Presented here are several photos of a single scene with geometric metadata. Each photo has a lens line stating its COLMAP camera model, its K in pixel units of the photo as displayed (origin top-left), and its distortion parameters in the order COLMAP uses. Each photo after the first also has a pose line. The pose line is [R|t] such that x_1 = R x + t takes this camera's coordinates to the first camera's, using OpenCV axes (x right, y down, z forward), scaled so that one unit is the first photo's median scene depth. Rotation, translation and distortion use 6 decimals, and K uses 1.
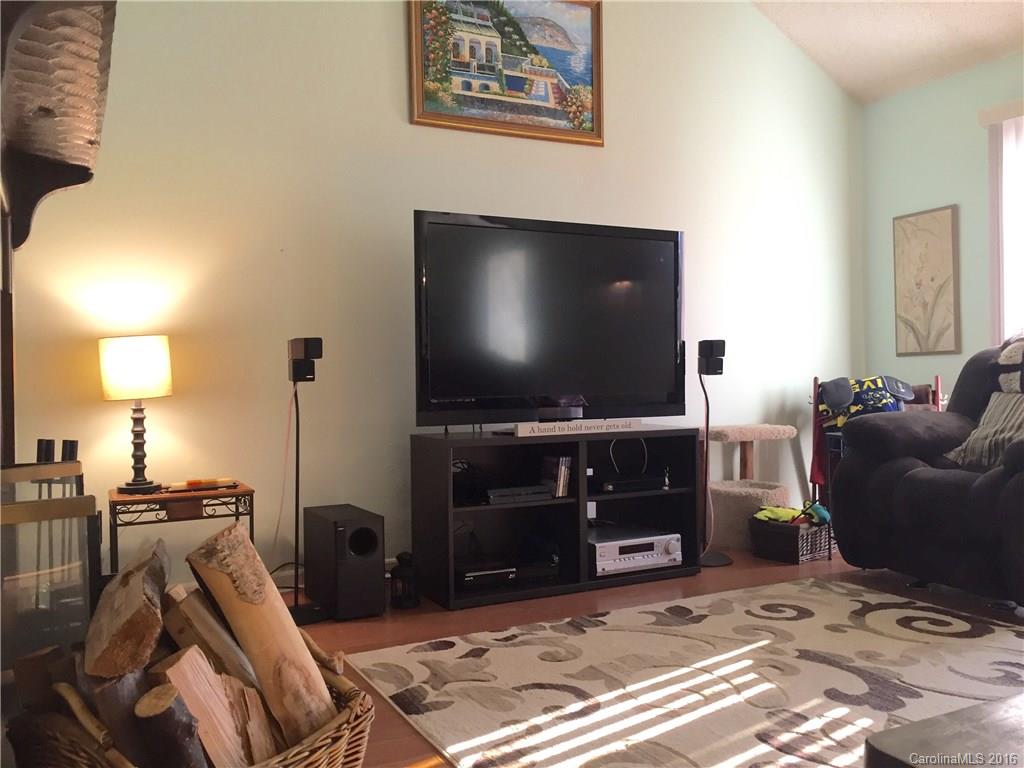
lens RADIAL K [[873.6, 0, 511.6], [0, 873.6, 391.6], [0, 0, 1]] dist [0.049666, -0.020403]
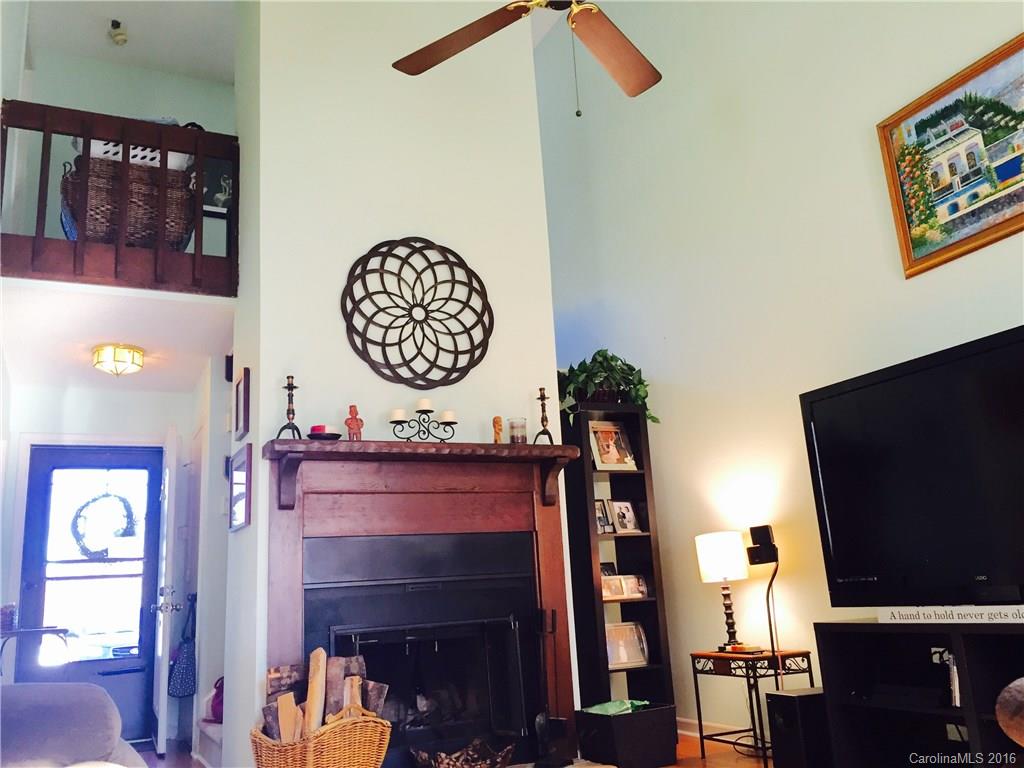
lens RADIAL K [[873.6, 0, 514.4], [0, 873.6, 378.7], [0, 0, 1]] dist [0.049666, -0.020403]
pose [[-0.020963, -0.220022, -0.975270, 0.791442], [0.063205, 0.973241, -0.220923, -0.012520], [0.997780, -0.066273, -0.006495, 0.555798]]
